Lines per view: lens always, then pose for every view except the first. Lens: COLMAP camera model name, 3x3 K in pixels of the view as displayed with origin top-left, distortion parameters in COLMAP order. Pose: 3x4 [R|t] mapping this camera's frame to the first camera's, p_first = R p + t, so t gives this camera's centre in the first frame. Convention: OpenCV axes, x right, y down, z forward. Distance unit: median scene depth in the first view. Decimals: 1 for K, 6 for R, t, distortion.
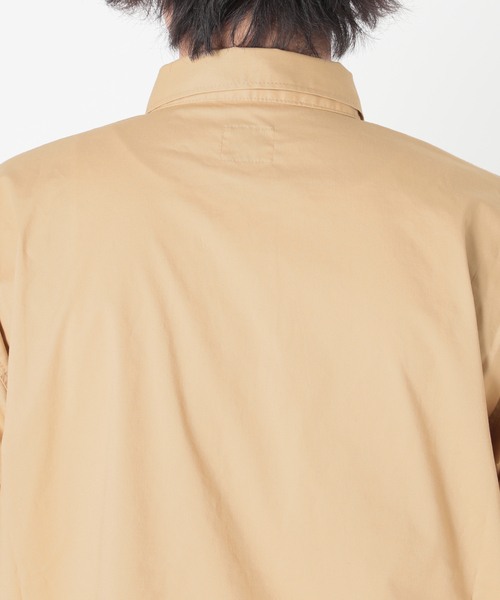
lens RADIAL K [[2065.6, 0, 249.4], [0, 2065.6, 299.3], [0, 0, 1]] dist [0.144451, 0.000000]
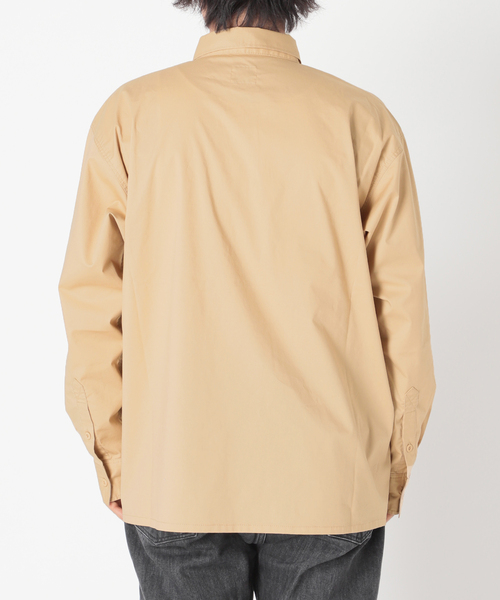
lens RADIAL K [[1197.8, 0, 251.9], [0, 1197.8, 301.6], [0, 0, 1]] dist [-0.062092, 0.000000]
pose [[0.999961, 0.000662, 0.008783, -0.003218], [-0.001558, 0.994740, 0.102421, 0.026523], [-0.008669, -0.102431, 0.994702, -0.193870]]
